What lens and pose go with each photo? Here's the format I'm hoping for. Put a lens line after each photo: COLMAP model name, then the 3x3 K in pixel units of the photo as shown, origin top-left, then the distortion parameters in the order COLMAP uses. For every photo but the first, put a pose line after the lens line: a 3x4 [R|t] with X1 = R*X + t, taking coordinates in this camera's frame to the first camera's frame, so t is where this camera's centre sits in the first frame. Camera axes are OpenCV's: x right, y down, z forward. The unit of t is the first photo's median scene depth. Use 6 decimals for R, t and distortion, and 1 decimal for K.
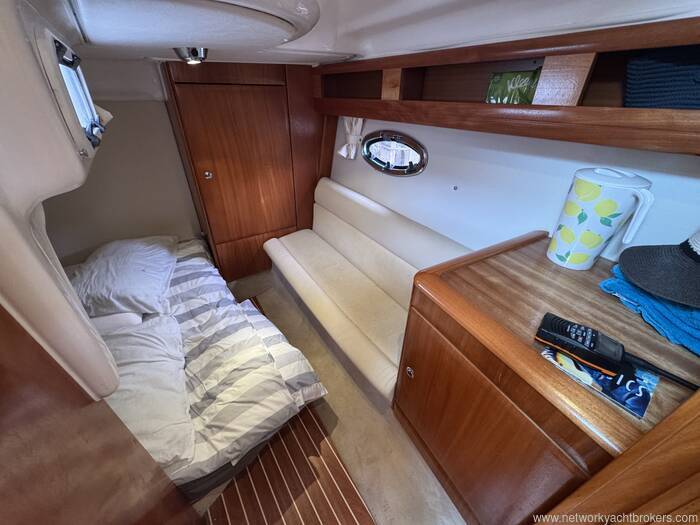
lens RADIAL K [[279.2, 0, 349.6], [0, 279.2, 260.9], [0, 0, 1]] dist [-0.004065, 0.000654]
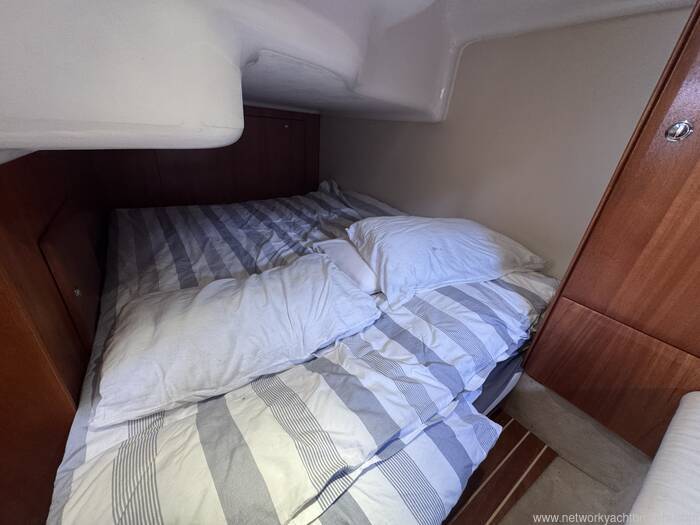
lens RADIAL K [[279.2, 0, 349.9], [0, 279.2, 264.7], [0, 0, 1]] dist [-0.004065, 0.000654]
pose [[-0.008862, 0.415060, -0.909751, -0.099354], [-0.610495, 0.718307, 0.333663, -0.036437], [0.791970, 0.558355, 0.247027, 0.649304]]
